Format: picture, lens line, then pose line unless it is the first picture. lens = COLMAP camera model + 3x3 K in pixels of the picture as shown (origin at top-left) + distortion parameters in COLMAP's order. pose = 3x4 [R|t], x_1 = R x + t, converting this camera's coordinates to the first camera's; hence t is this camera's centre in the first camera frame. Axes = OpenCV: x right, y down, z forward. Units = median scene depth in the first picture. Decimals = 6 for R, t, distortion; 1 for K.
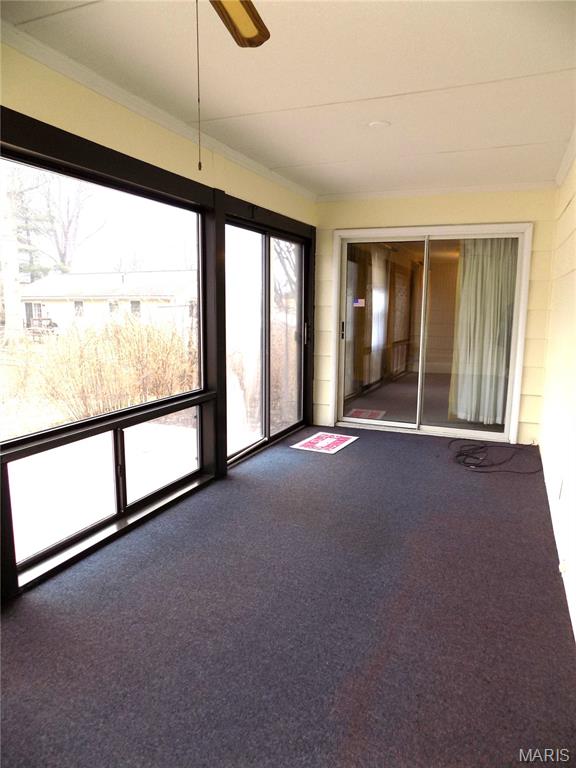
lens RADIAL K [[549.8, 0, 285.2], [0, 549.8, 390.5], [0, 0, 1]] dist [-0.012228, 0.097500]
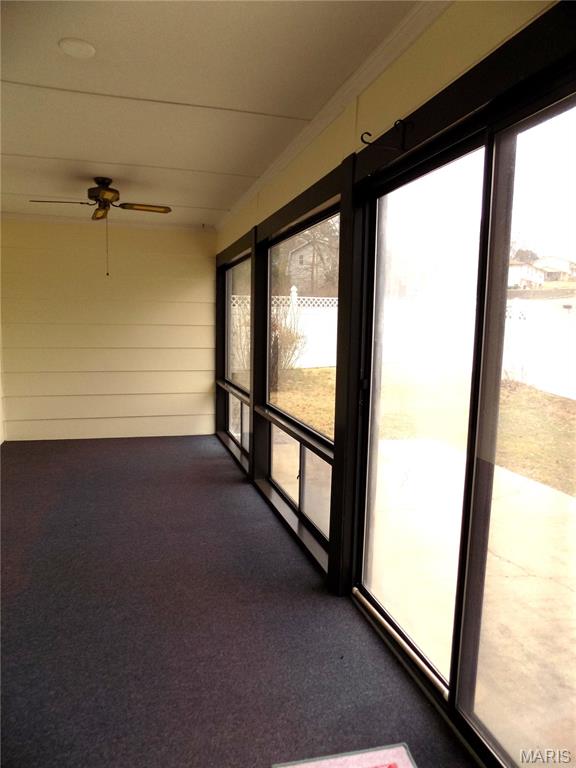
lens RADIAL K [[534.6, 0, 286.5], [0, 534.6, 387.8], [0, 0, 1]] dist [-0.073431, 0.081461]
pose [[-0.776653, 0.053945, -0.627615, 0.261568], [-0.122324, 0.964446, 0.234268, -0.182869], [0.617938, 0.258717, -0.742441, 1.119396]]
